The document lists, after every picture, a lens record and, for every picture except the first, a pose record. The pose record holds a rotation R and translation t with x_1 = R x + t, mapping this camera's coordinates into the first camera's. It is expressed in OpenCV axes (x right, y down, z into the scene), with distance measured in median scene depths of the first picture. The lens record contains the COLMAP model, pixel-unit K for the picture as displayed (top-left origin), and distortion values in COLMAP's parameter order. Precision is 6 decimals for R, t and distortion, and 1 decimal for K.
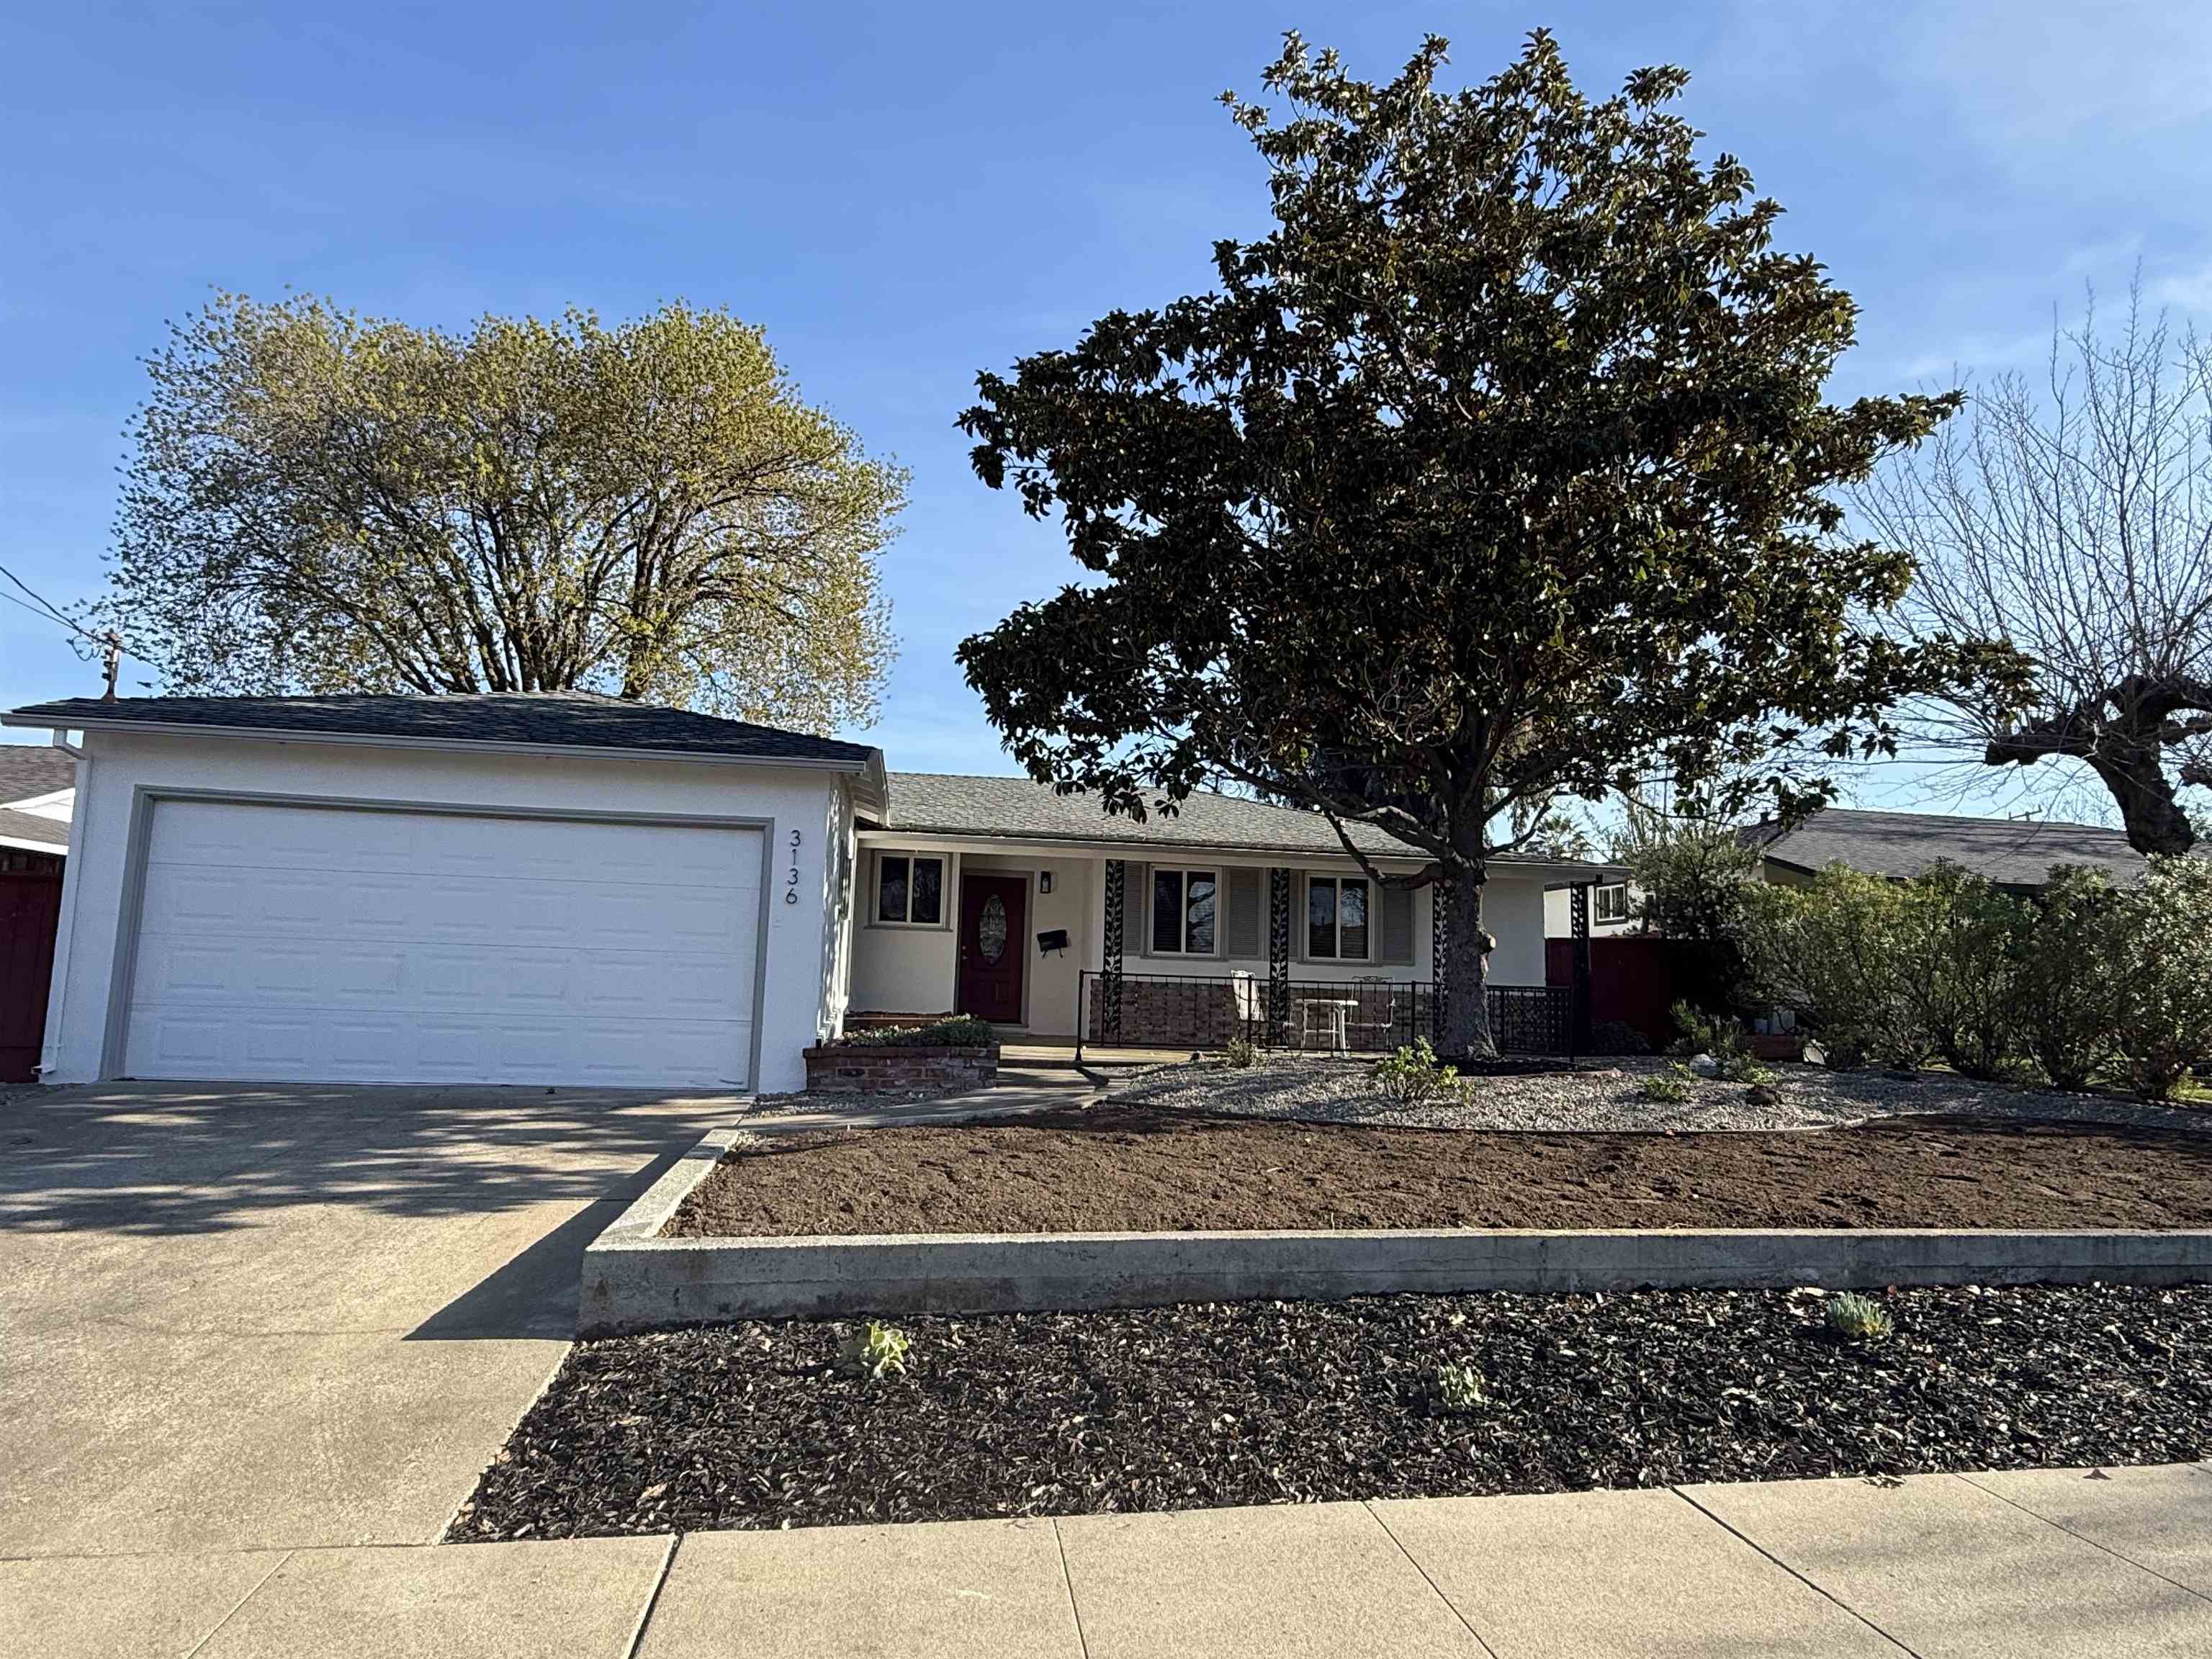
lens RADIAL K [[1300.4, 0, 1105.6], [0, 1300.4, 816.9], [0, 0, 1]] dist [-0.005407, 0.004672]
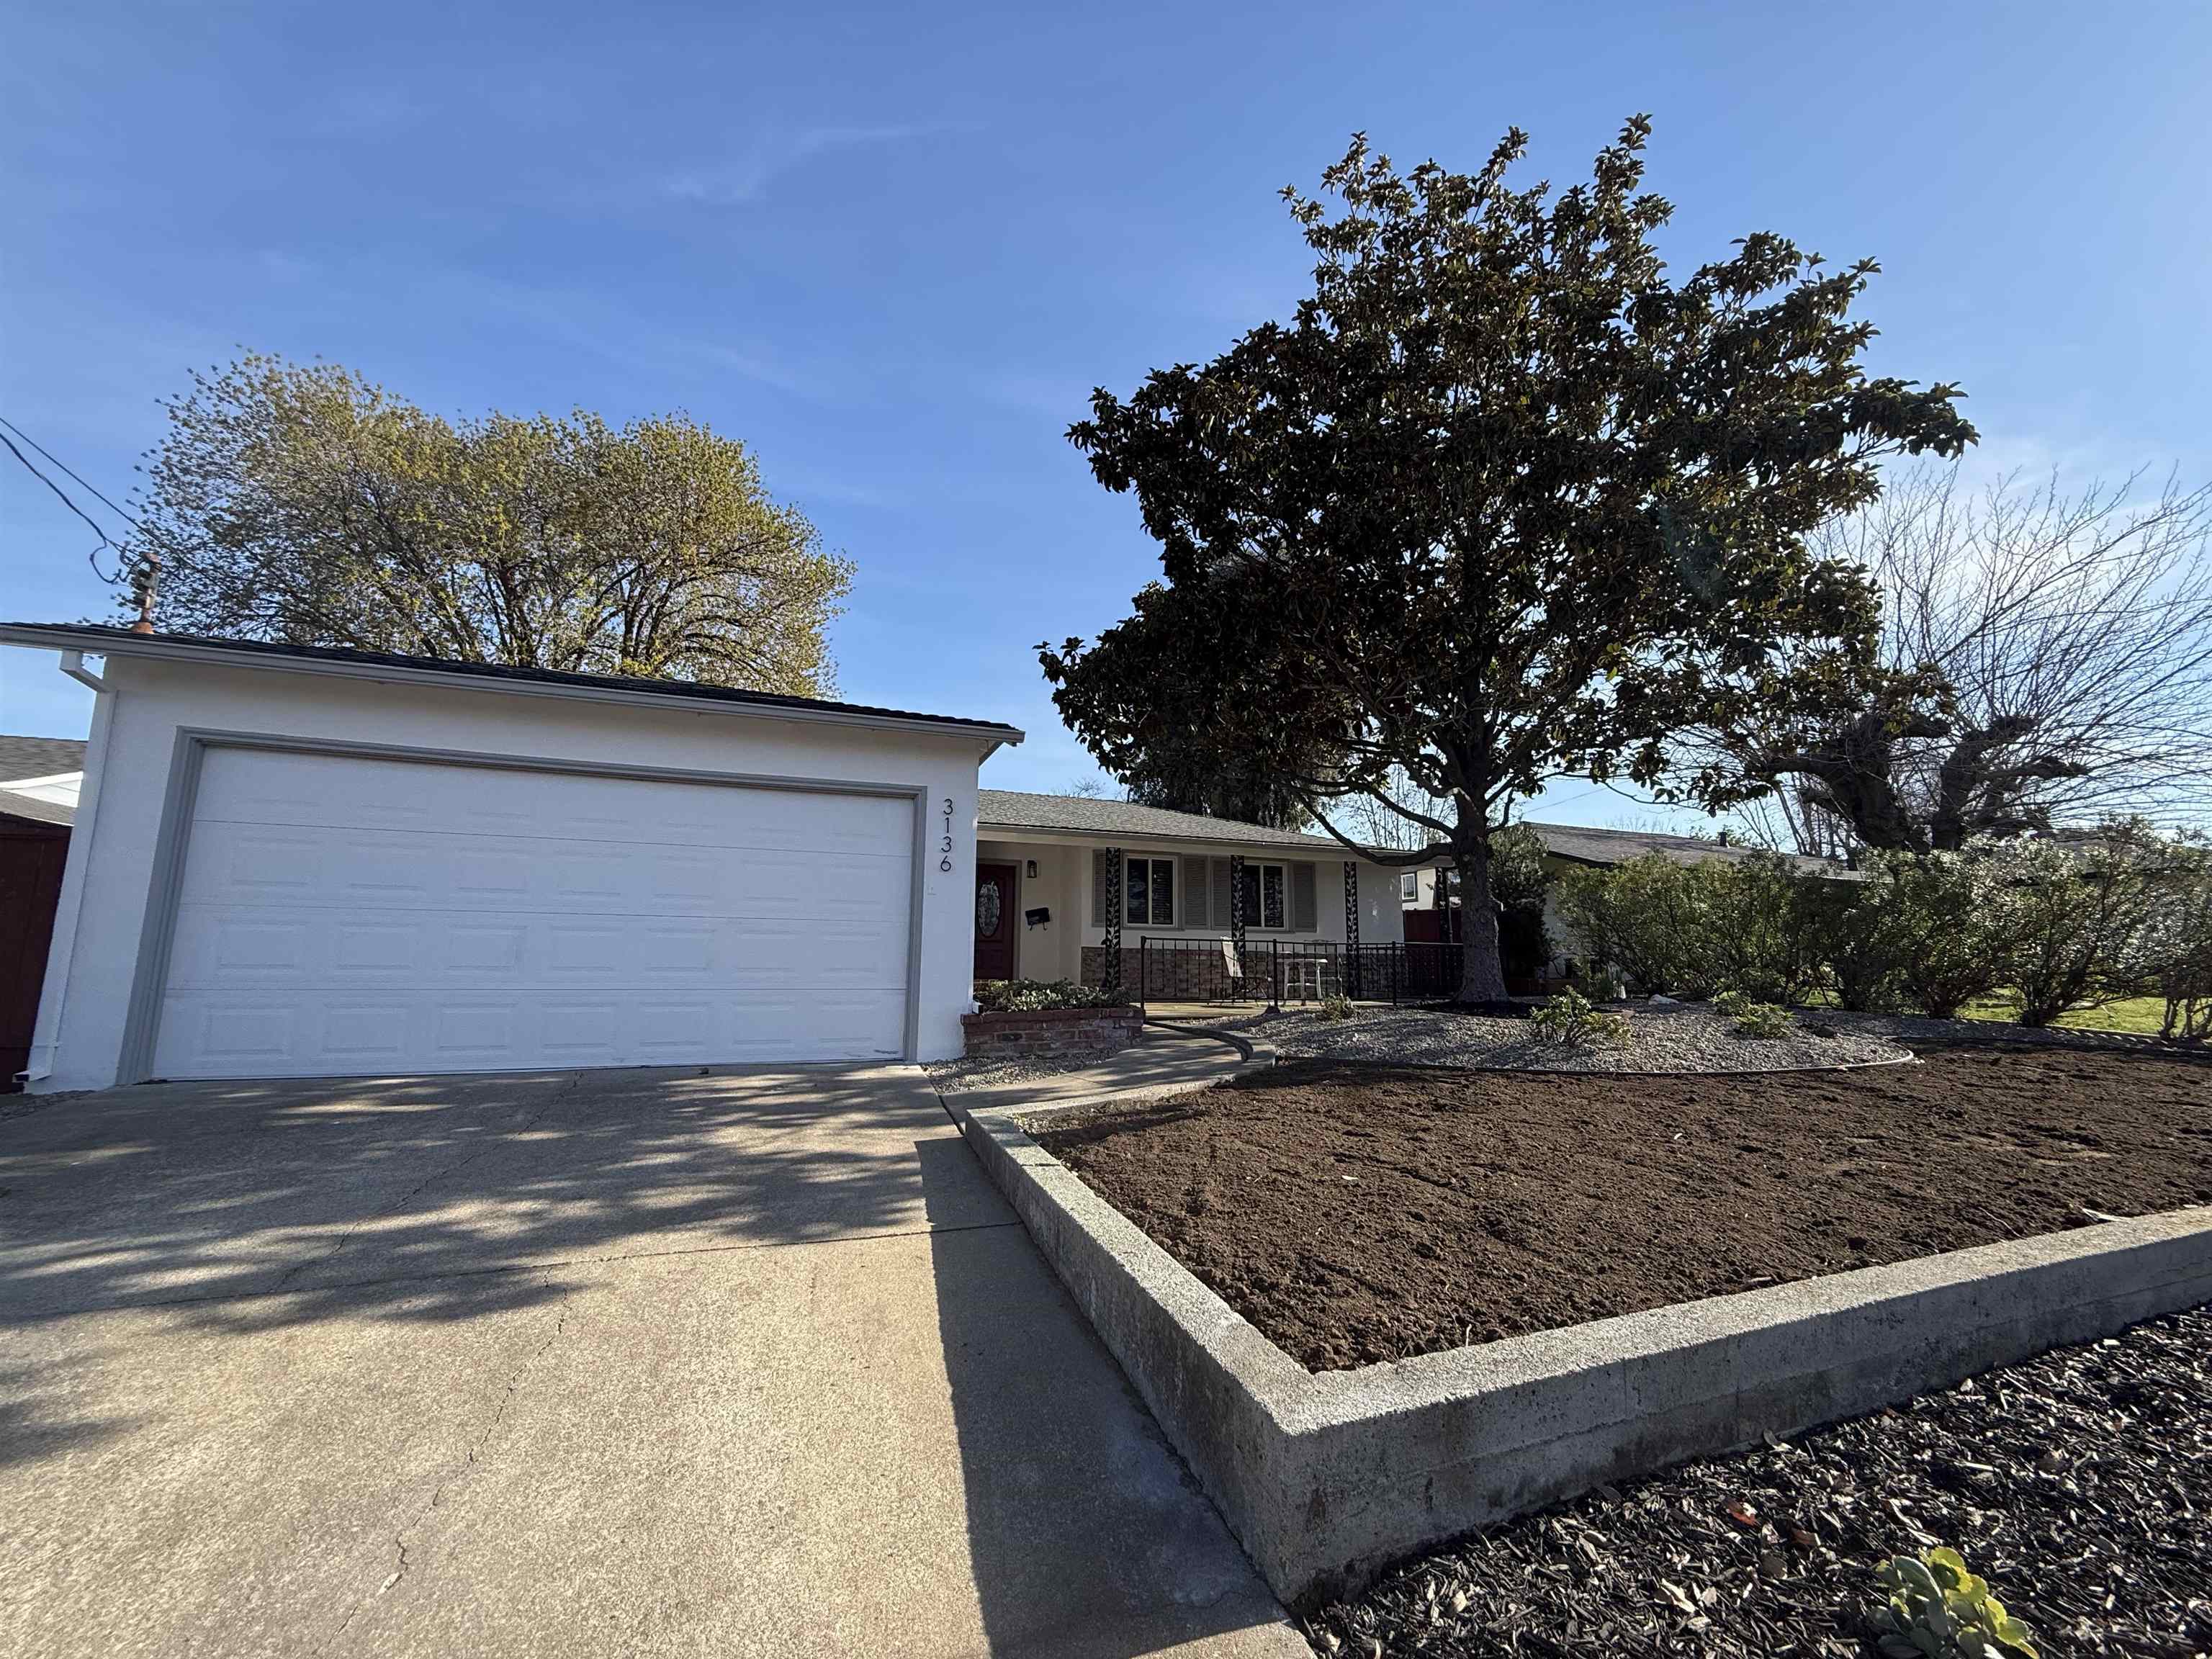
lens RADIAL K [[870.3, 0, 1100.0], [0, 870.3, 820.5], [0, 0, 1]] dist [-0.001249, 0.000459]
pose [[0.979964, 0.011005, 0.198873, -0.171364], [-0.005945, 0.999644, -0.026023, 0.029286], [-0.199088, 0.024320, 0.979680, 0.207343]]
